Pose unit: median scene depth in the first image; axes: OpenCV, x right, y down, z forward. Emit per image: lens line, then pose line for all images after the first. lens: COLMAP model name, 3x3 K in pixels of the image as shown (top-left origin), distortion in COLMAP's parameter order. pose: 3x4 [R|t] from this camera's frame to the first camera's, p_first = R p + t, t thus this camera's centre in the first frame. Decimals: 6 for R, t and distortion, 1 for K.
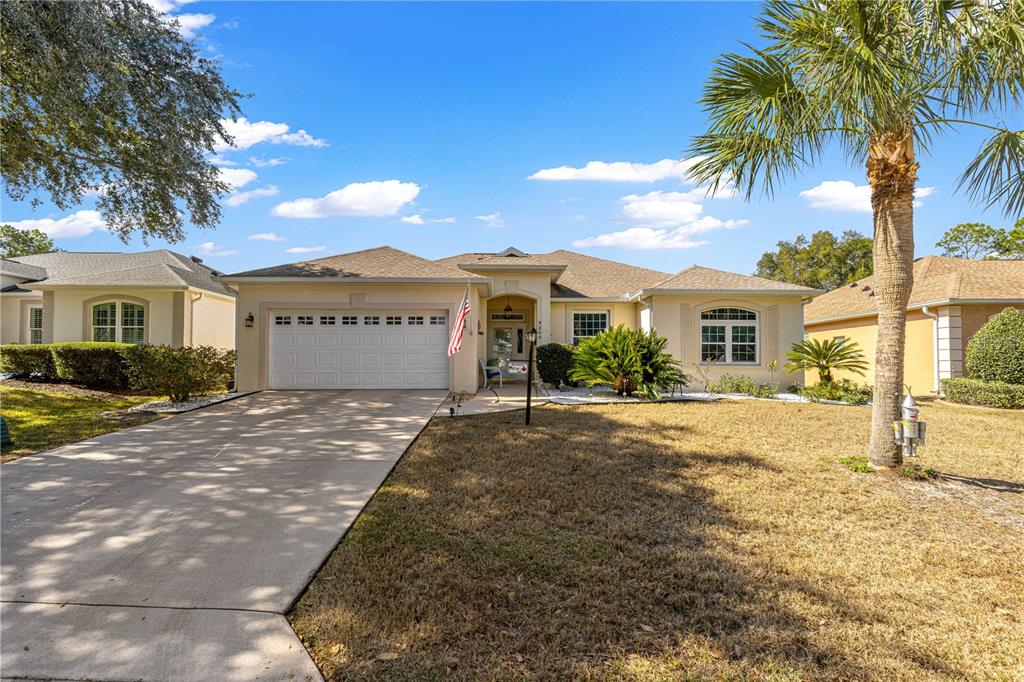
lens RADIAL K [[460.6, 0, 511.6], [0, 460.6, 349.7], [0, 0, 1]] dist [0.010863, -0.000952]
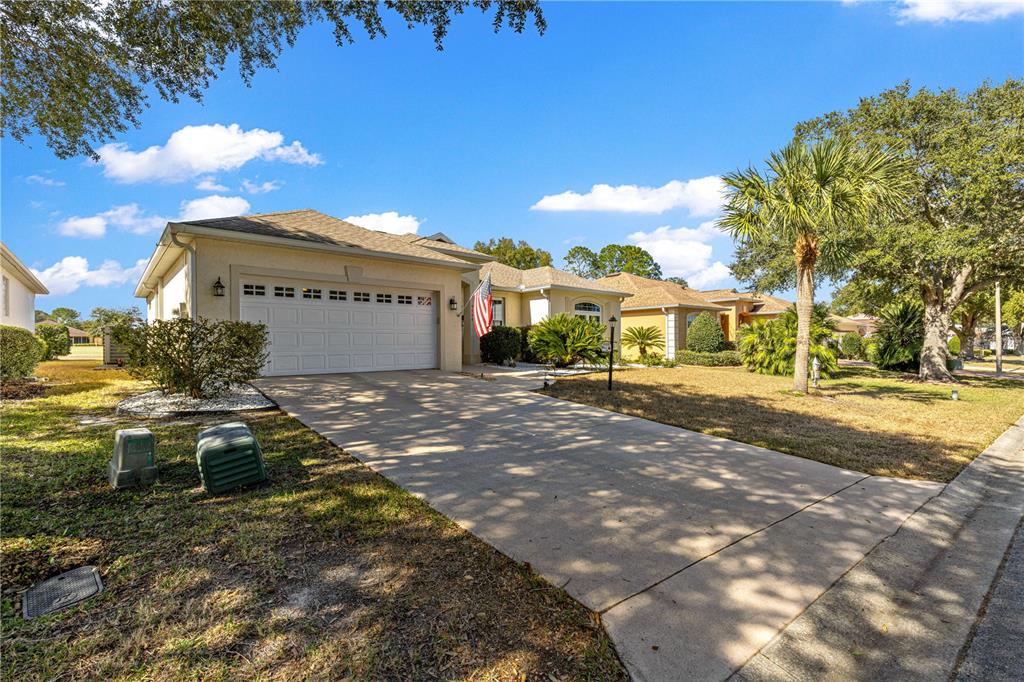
lens RADIAL K [[460.6, 0, 507.1], [0, 460.6, 337.4], [0, 0, 1]] dist [0.010863, -0.000952]
pose [[0.758462, 0.003064, 0.651710, -0.675043], [-0.016968, 0.999743, 0.015048, -0.001918], [-0.651496, -0.022472, 0.758319, 0.121442]]
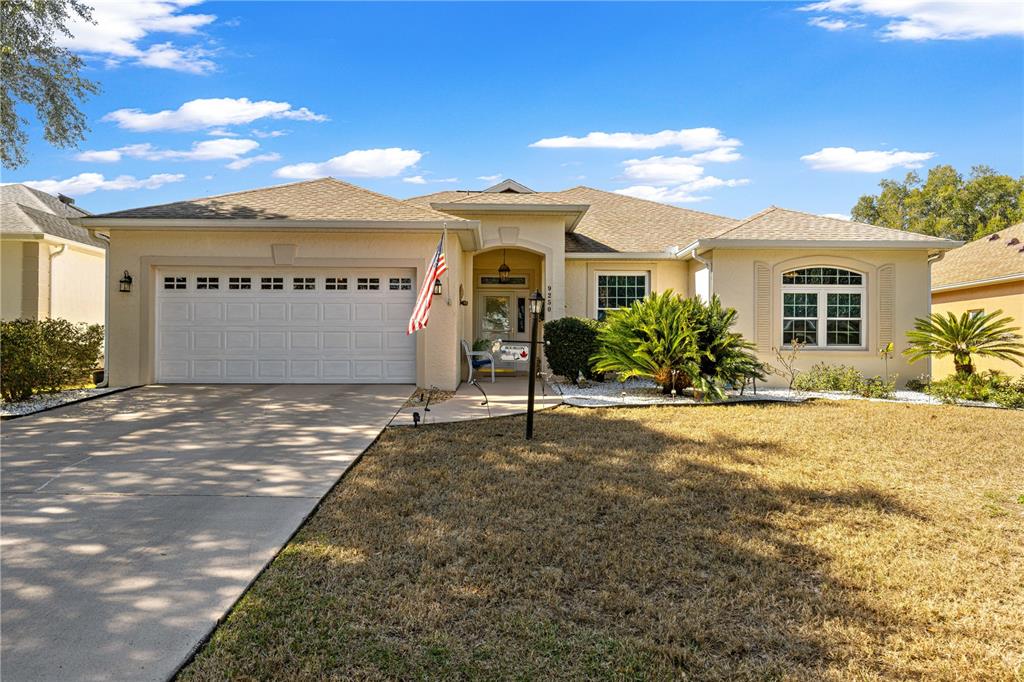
lens RADIAL K [[631.7, 0, 512.7], [0, 631.7, 331.9], [0, 0, 1]] dist [0.002128, -0.005306]
pose [[0.999996, 0.002793, 0.000918, 0.006184], [-0.002797, 0.999986, 0.004535, 0.003646], [-0.000905, -0.004537, 0.999989, 0.059181]]
